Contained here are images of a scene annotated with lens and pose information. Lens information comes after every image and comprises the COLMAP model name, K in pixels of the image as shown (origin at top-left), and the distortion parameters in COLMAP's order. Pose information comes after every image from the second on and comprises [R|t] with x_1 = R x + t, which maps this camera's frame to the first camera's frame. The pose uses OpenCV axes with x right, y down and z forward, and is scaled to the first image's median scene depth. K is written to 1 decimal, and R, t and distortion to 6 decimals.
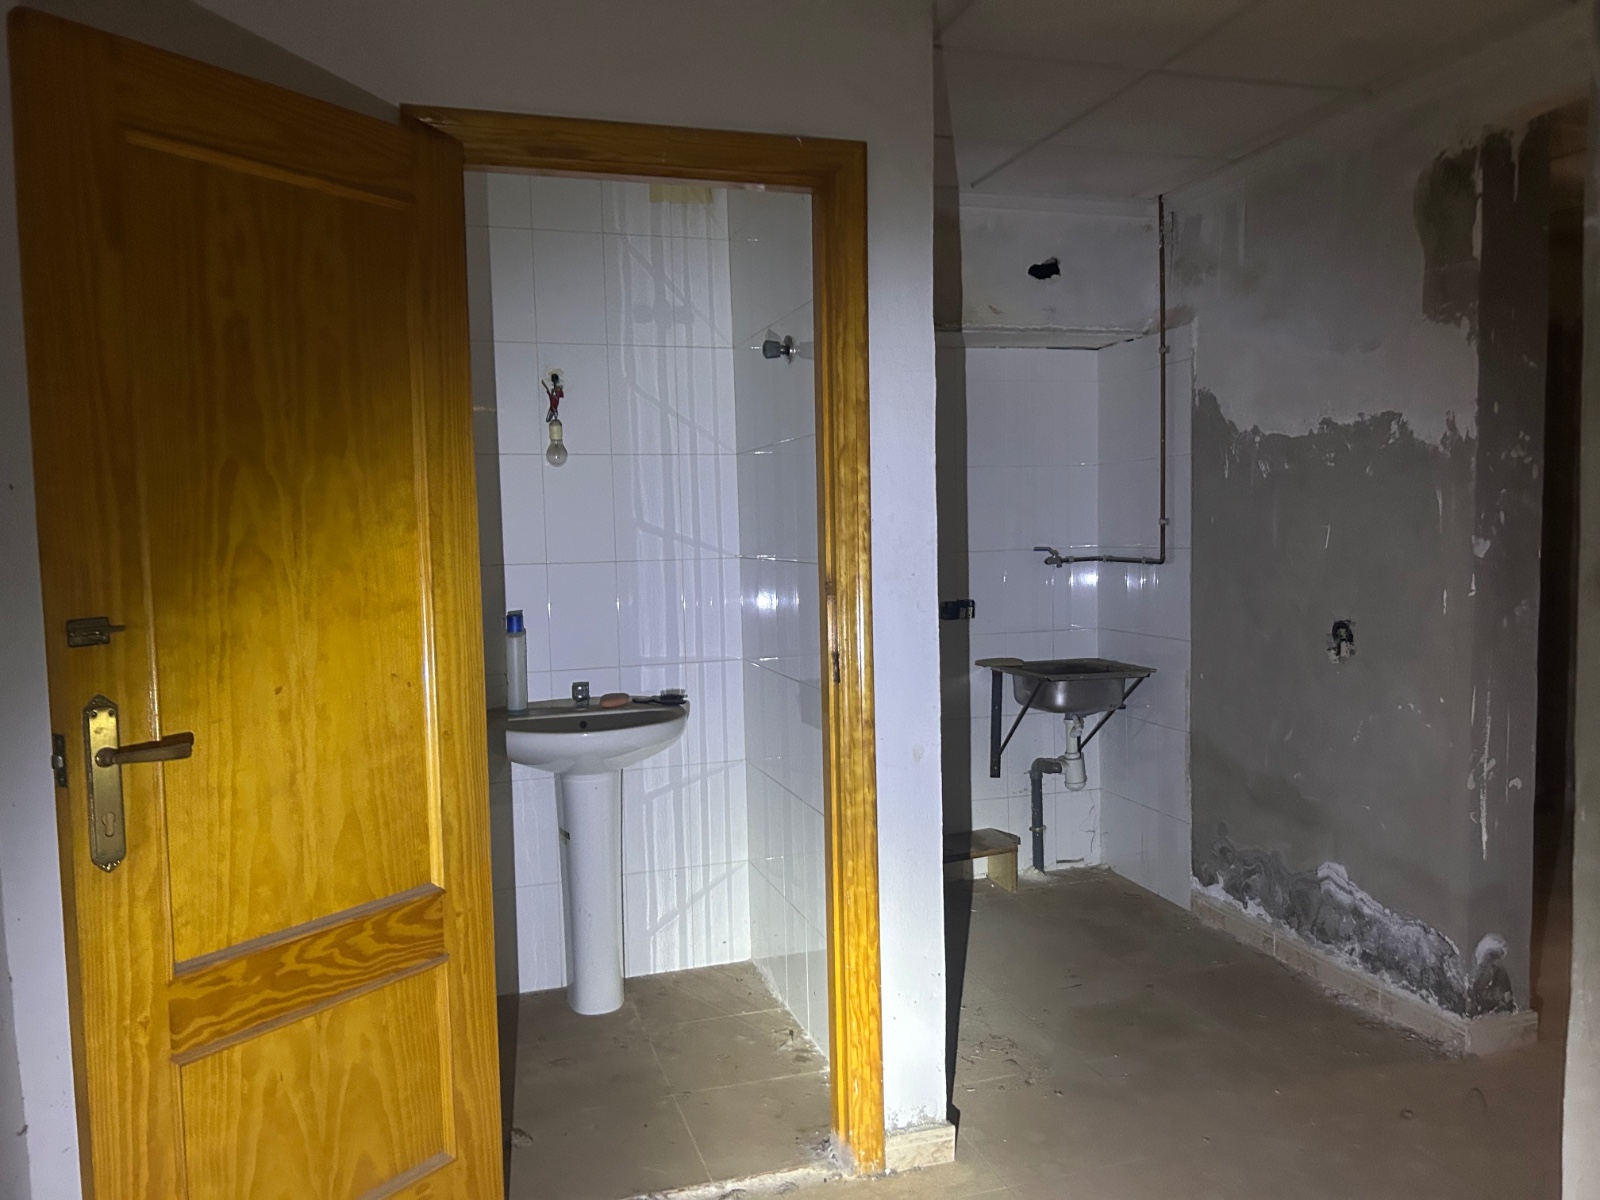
lens RADIAL K [[1211.7, 0, 801.8], [0, 1211.7, 609.5], [0, 0, 1]] dist [0.051673, -0.041719]
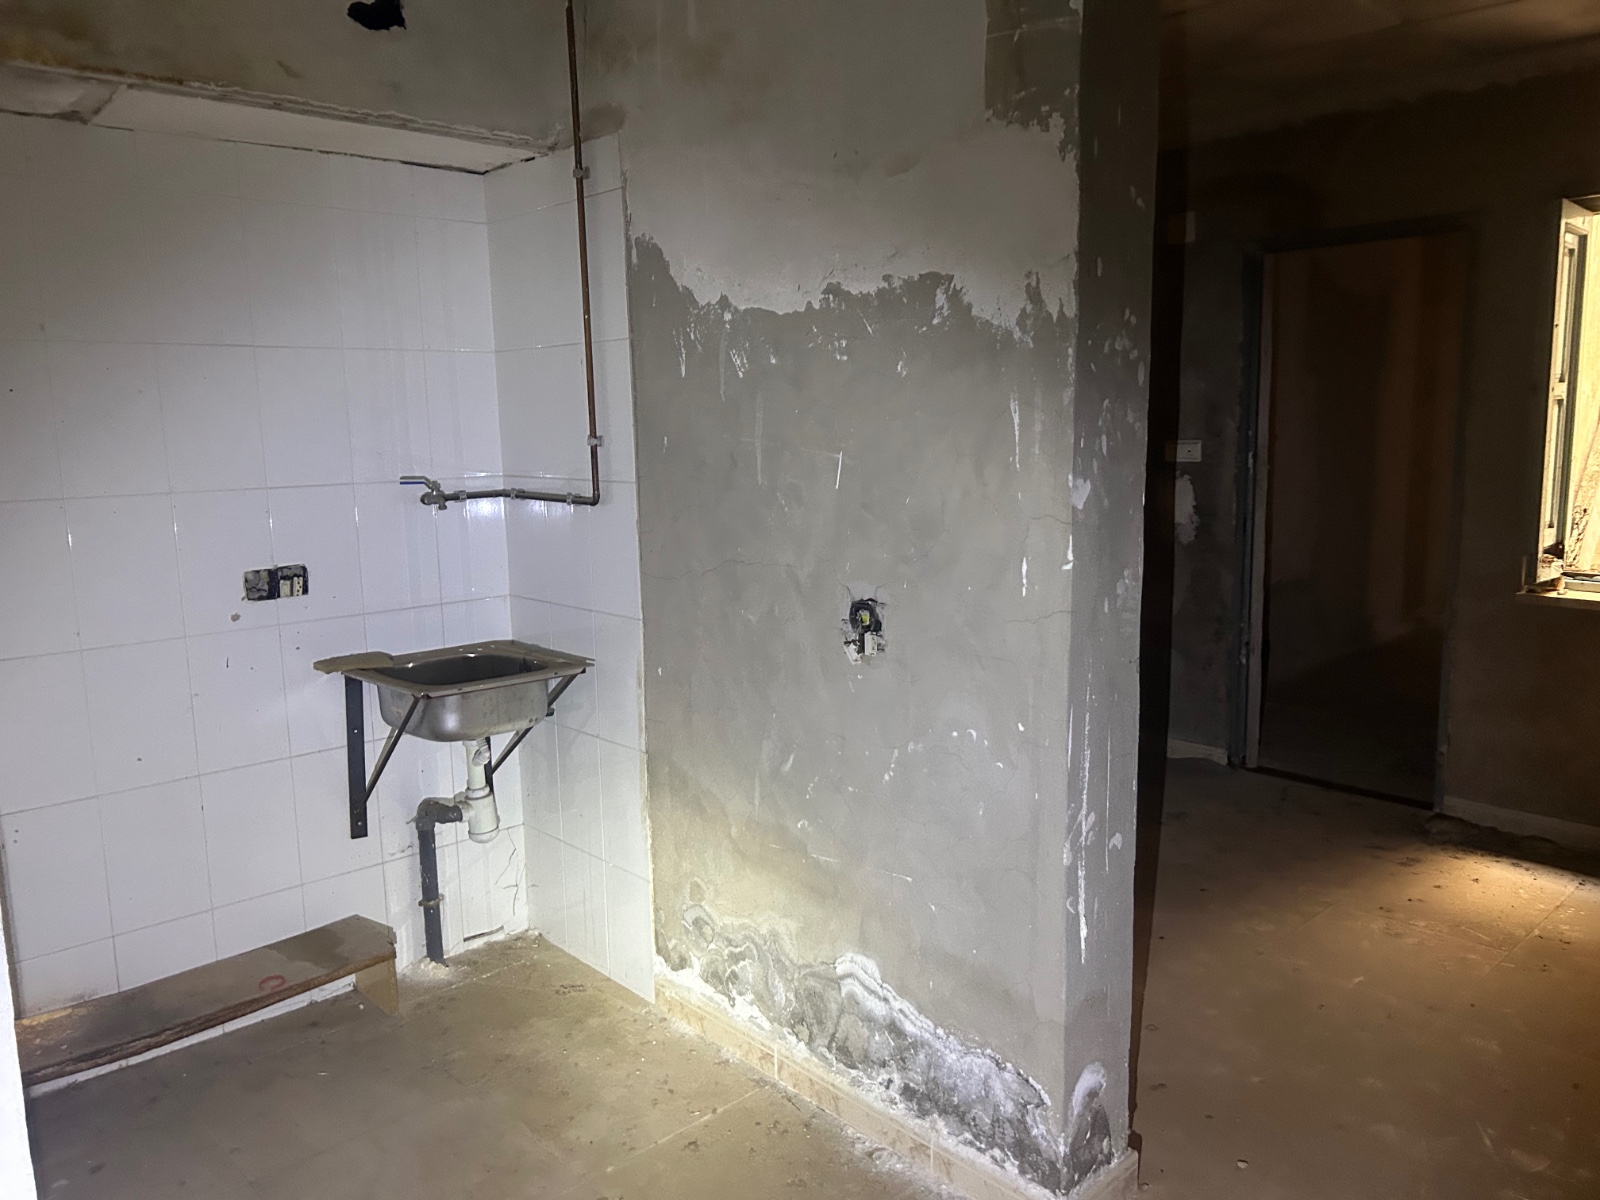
lens RADIAL K [[1211.7, 0, 804.9], [0, 1211.7, 604.5], [0, 0, 1]] dist [0.051673, -0.041719]
pose [[0.896660, -0.064661, 0.437972, 0.119174], [0.030689, 0.995975, 0.084213, -0.040783], [-0.441655, -0.062070, 0.895035, 0.400887]]
